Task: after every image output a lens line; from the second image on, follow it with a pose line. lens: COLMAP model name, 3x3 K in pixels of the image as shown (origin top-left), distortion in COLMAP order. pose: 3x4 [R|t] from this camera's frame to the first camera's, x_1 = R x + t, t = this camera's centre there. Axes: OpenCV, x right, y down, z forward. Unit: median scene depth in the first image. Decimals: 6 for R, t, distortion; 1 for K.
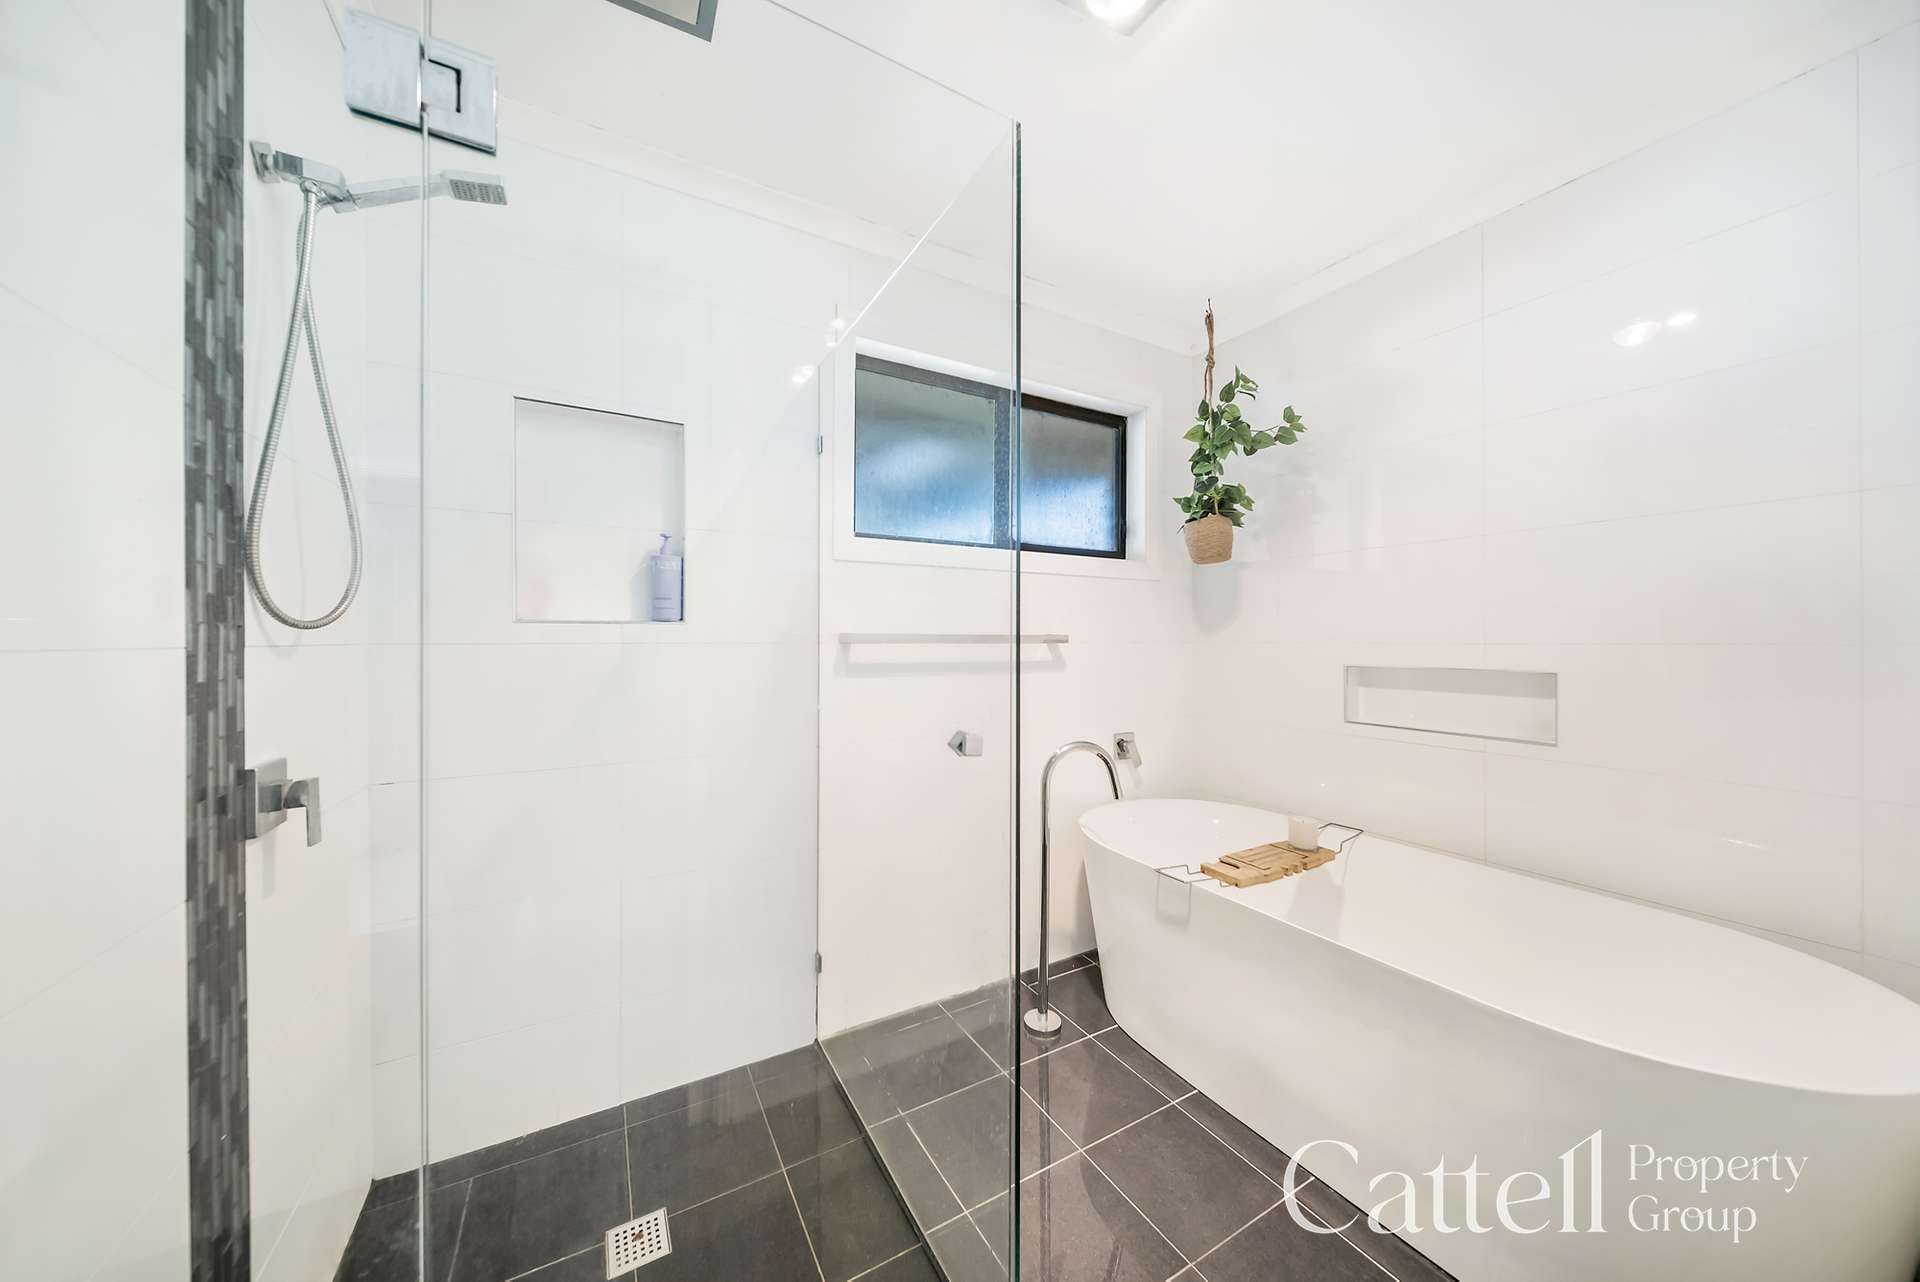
lens RADIAL K [[568.4, 0, 960.0], [0, 568.4, 641.0], [0, 0, 1]] dist [0.000130, 0.000003]
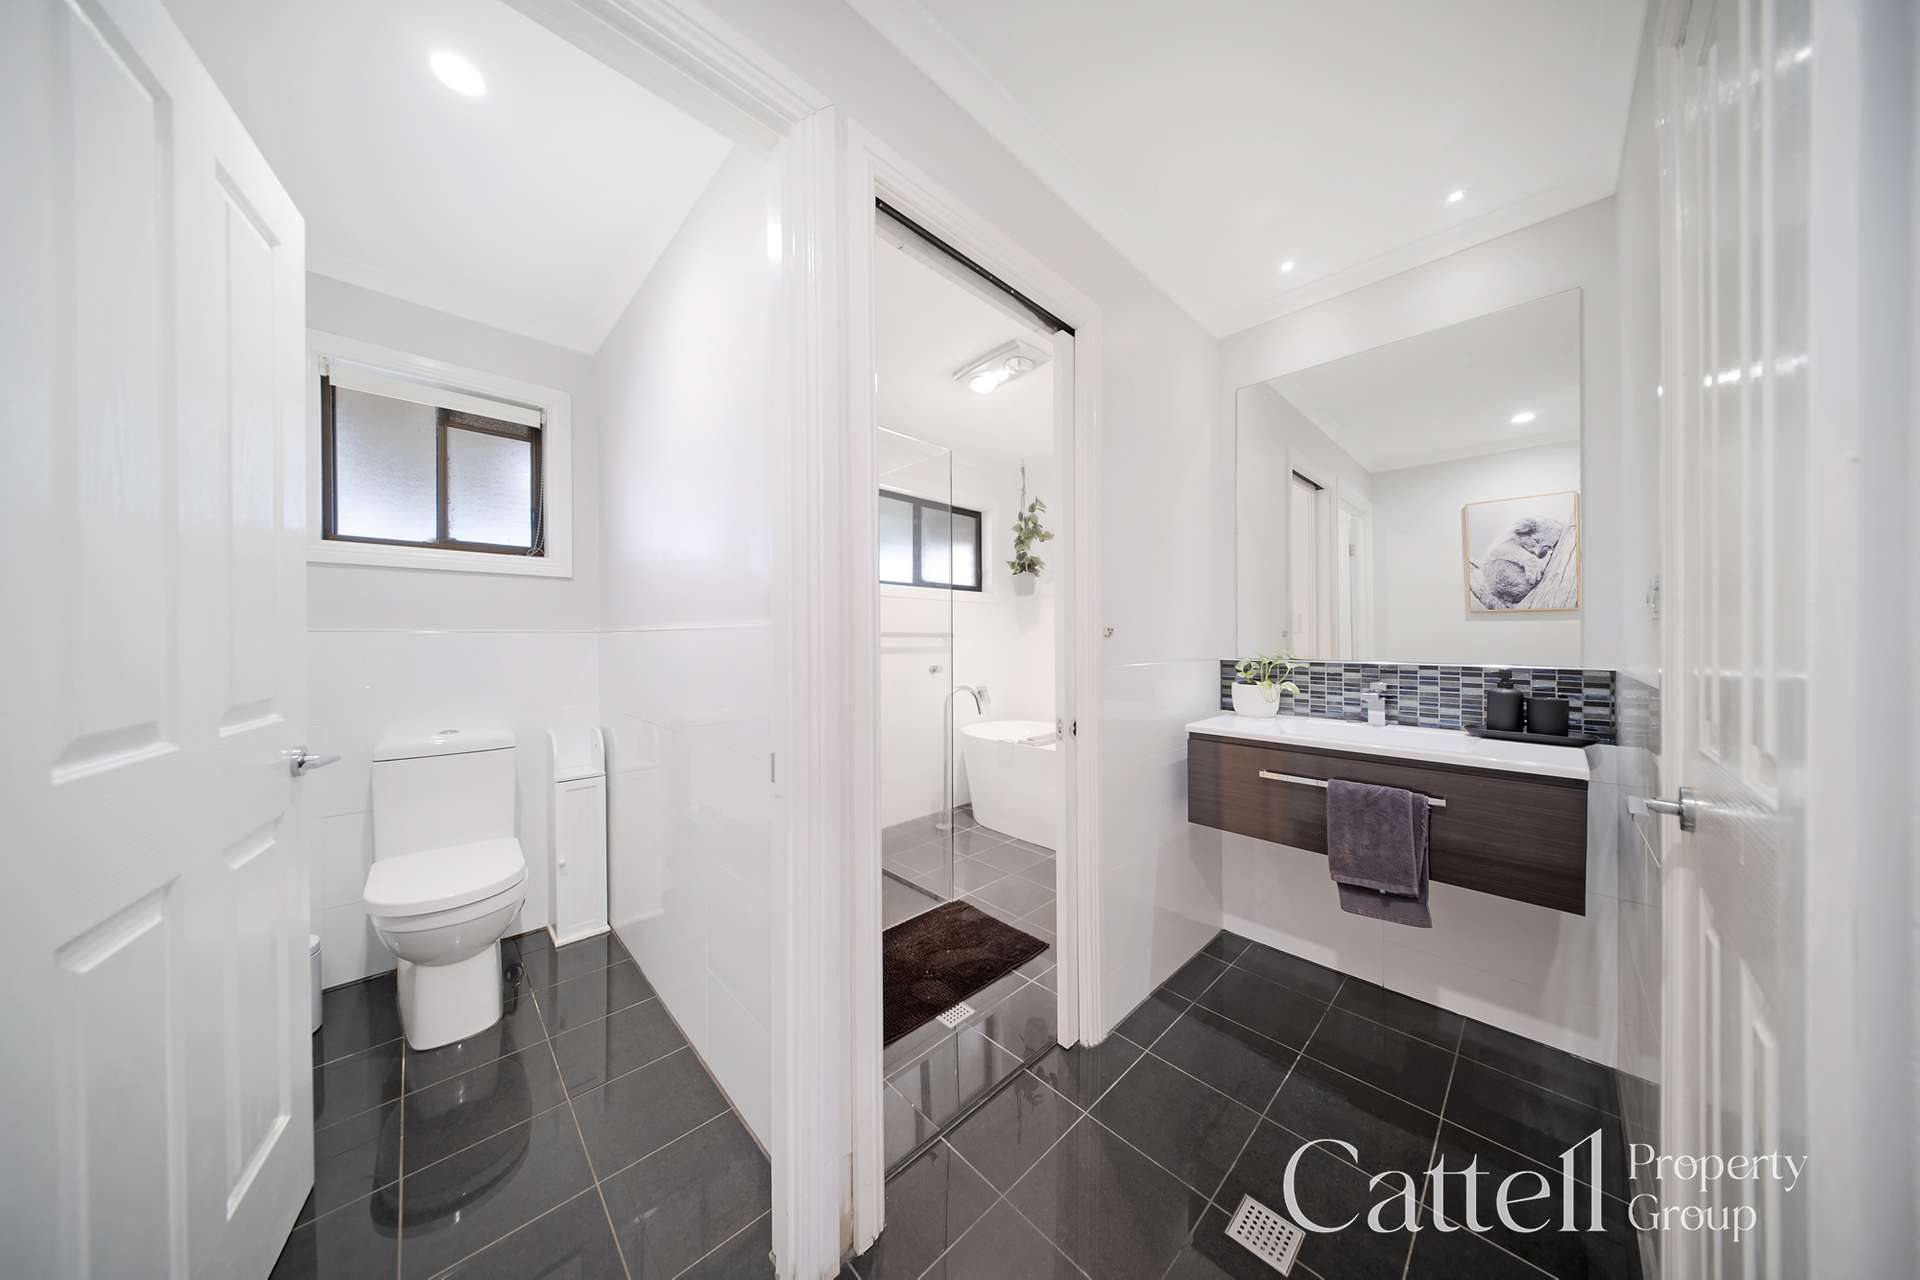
lens RADIAL K [[568.4, 0, 960.0], [0, 568.4, 640.0], [0, 0, 1]] dist [0.000130, 0.000003]
pose [[0.962124, -0.009686, 0.272441, -0.304392], [0.008946, 0.999952, 0.003958, 0.006607], [-0.272466, -0.001371, 0.962164, -0.814714]]
